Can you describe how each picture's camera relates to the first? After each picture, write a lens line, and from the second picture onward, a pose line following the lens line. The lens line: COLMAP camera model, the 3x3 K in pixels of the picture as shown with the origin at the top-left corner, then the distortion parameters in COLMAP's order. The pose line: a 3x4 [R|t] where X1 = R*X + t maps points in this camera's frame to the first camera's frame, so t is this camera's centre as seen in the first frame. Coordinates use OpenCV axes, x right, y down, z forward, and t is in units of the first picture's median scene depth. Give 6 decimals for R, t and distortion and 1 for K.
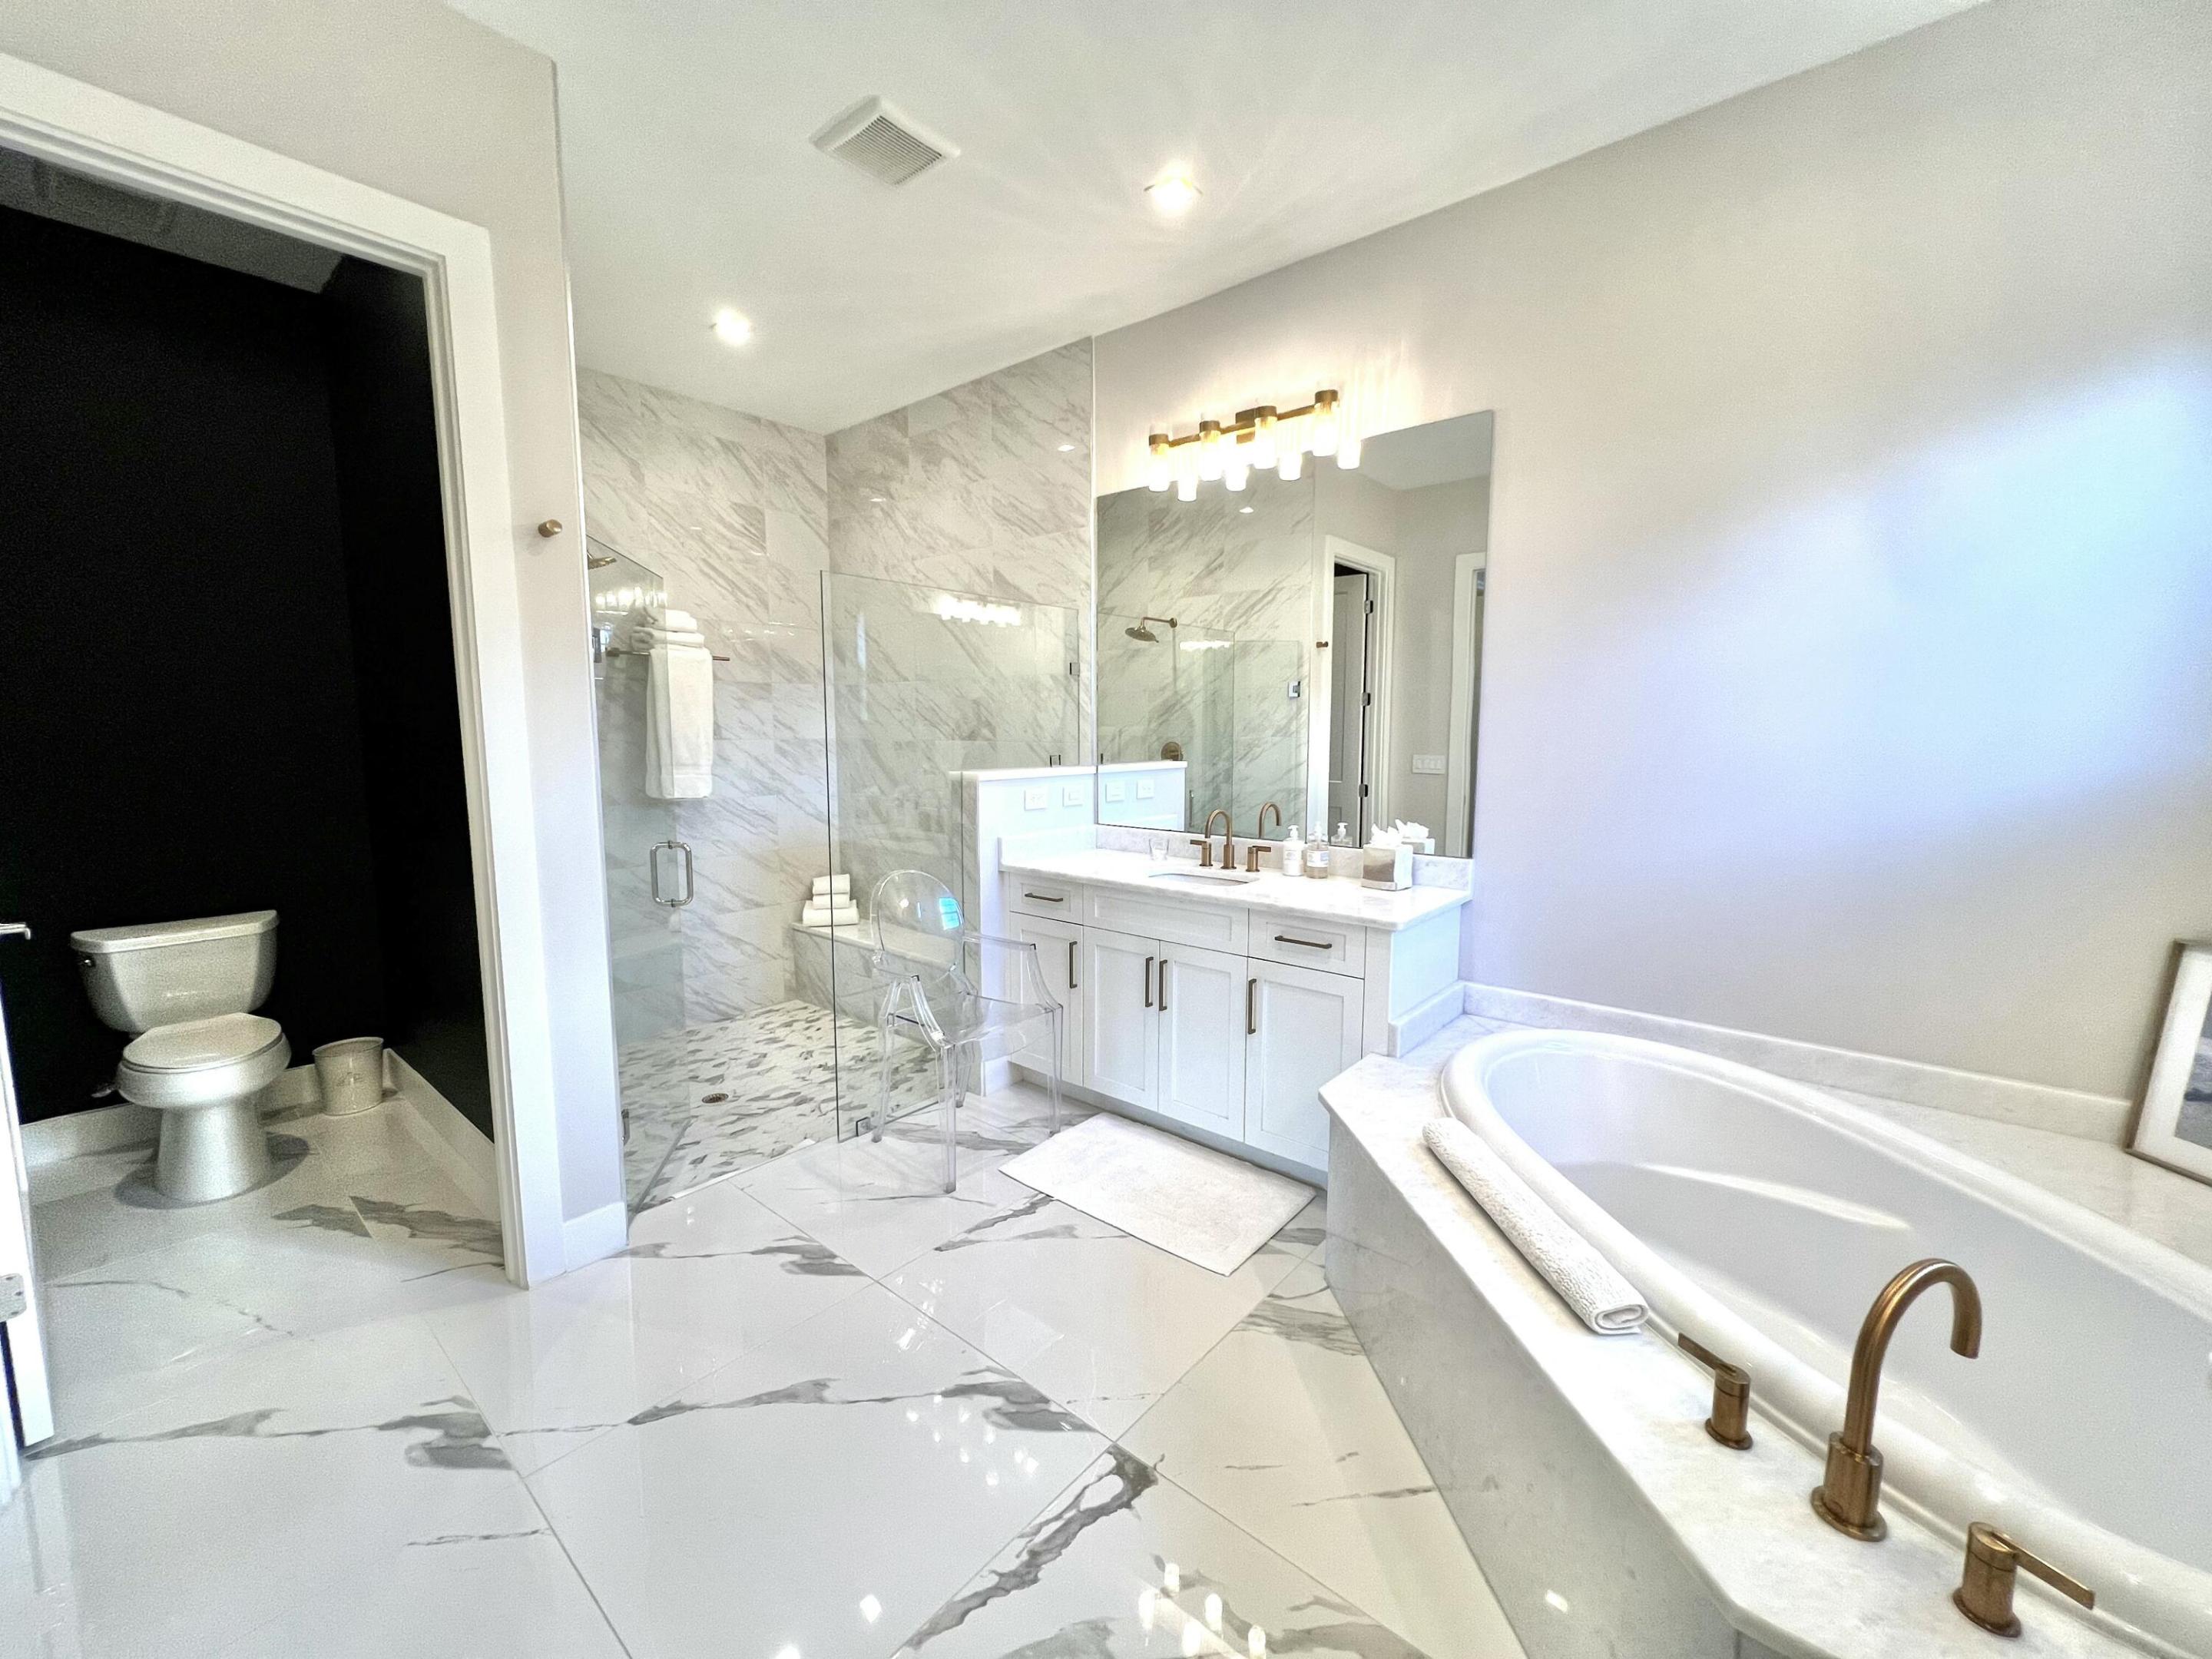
lens RADIAL K [[883.3, 0, 1102.4], [0, 883.3, 832.3], [0, 0, 1]] dist [-0.000198, 0.000373]
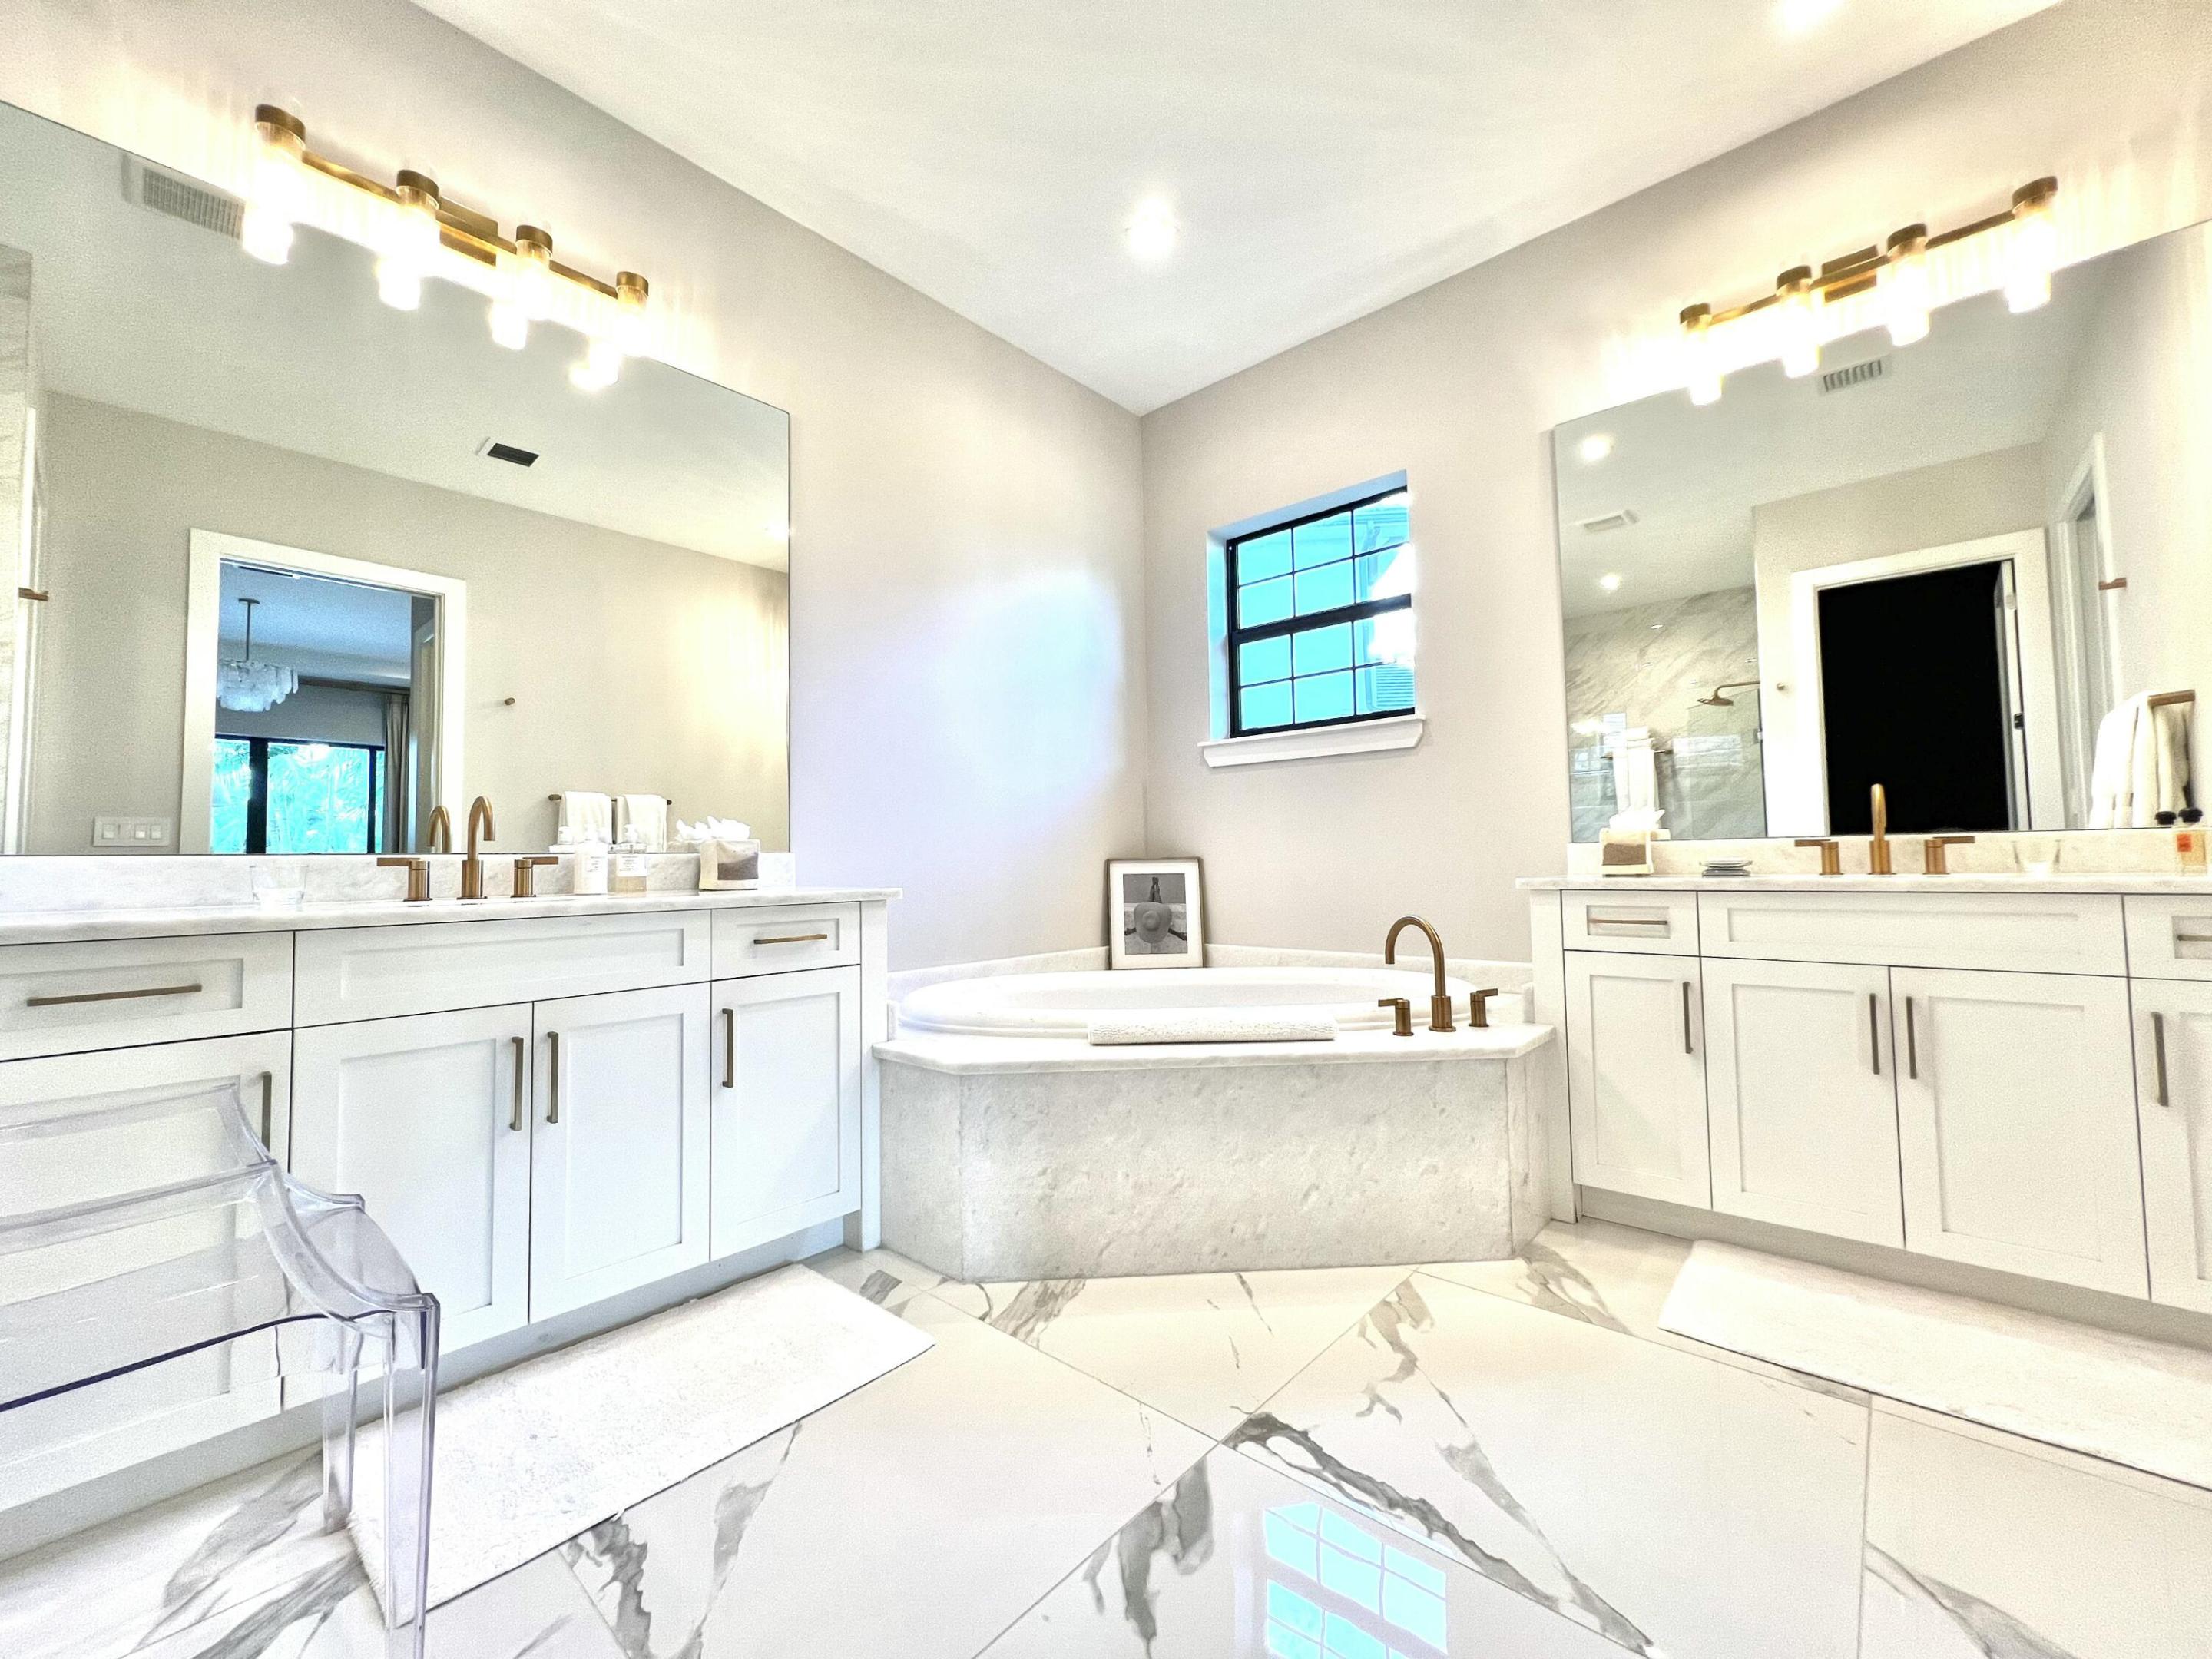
lens RADIAL K [[883.3, 0, 1095.5], [0, 883.3, 835.1], [0, 0, 1]] dist [-0.000198, 0.000373]
pose [[0.021477, 0.032039, 0.999256, -0.798532], [0.129646, 0.990958, -0.034560, 0.129681], [-0.991328, 0.130292, 0.017129, 0.976352]]
